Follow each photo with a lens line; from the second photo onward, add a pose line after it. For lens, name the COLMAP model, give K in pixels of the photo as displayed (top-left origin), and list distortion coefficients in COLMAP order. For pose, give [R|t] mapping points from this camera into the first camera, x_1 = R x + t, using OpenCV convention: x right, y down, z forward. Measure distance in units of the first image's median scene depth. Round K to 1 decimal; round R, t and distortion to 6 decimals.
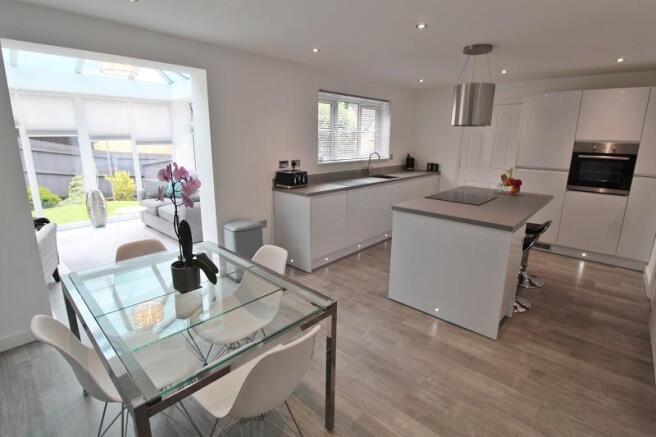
lens RADIAL K [[311.2, 0, 326.6], [0, 311.2, 213.5], [0, 0, 1]] dist [-0.027508, -0.002652]
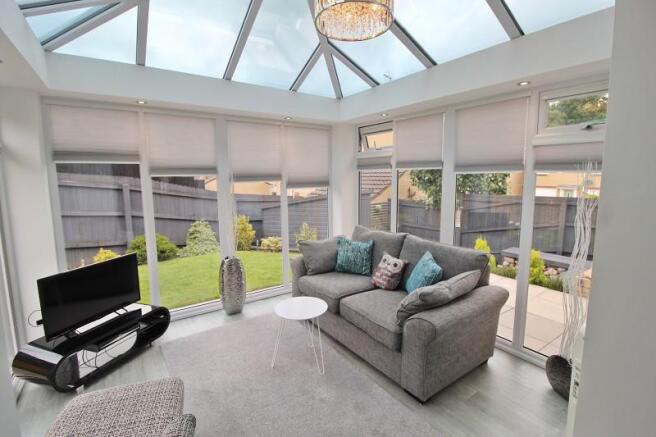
lens RADIAL K [[311.2, 0, 329.5], [0, 311.2, 220.4], [0, 0, 1]] dist [-0.027508, -0.002652]
pose [[0.969350, 0.017262, -0.245079, -0.270268], [-0.041138, 0.994850, -0.092639, -0.068346], [0.242217, 0.099882, 0.965067, 0.277293]]
